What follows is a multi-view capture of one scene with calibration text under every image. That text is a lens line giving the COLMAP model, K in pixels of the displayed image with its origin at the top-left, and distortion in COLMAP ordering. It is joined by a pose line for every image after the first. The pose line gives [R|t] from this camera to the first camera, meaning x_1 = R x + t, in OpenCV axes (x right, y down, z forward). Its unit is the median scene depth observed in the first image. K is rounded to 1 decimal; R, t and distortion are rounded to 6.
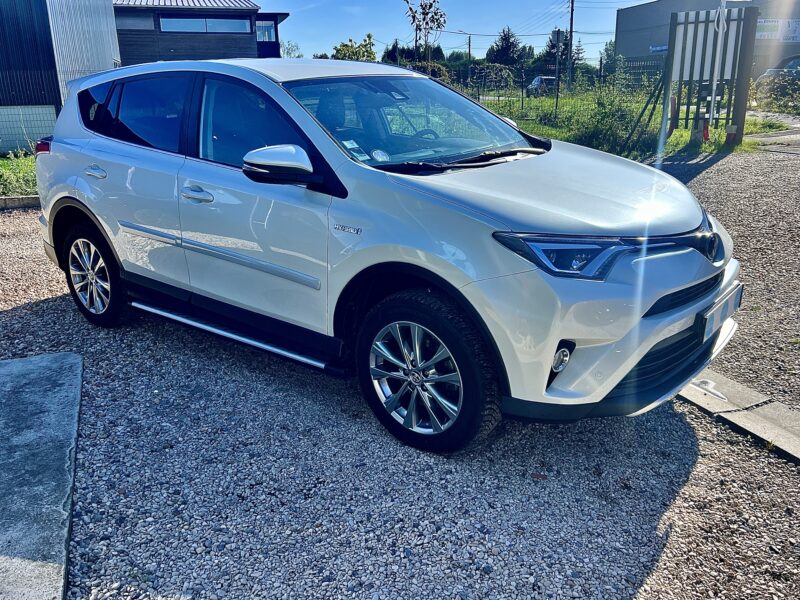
lens RADIAL K [[682.2, 0, 400.0], [0, 682.2, 300.0], [0, 0, 1]] dist [0.034204, -0.018351]
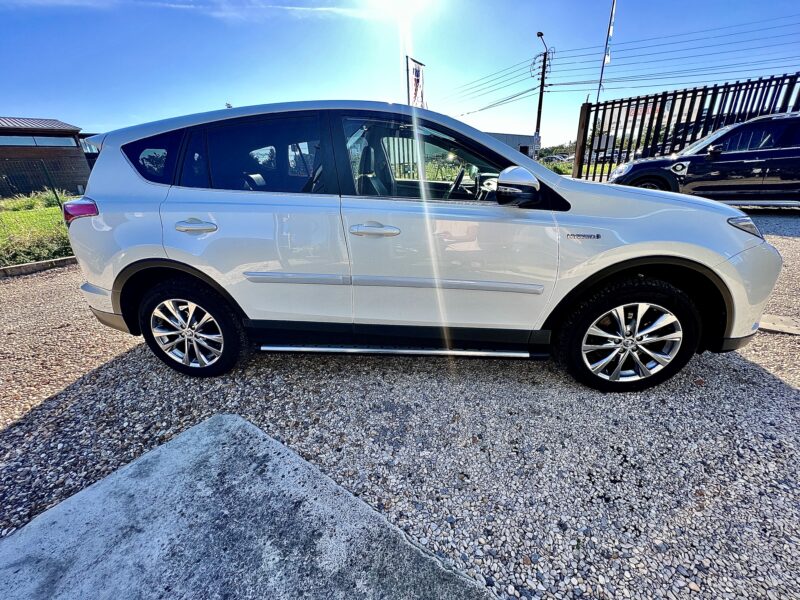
lens RADIAL K [[327.3, 0, 400.9], [0, 327.3, 296.4], [0, 0, 1]] dist [0.008325, -0.000035]
pose [[0.853237, -0.212070, 0.476458, -0.440001], [0.189320, 0.977219, 0.095923, -0.081917], [-0.485946, 0.008358, 0.873949, 0.464556]]
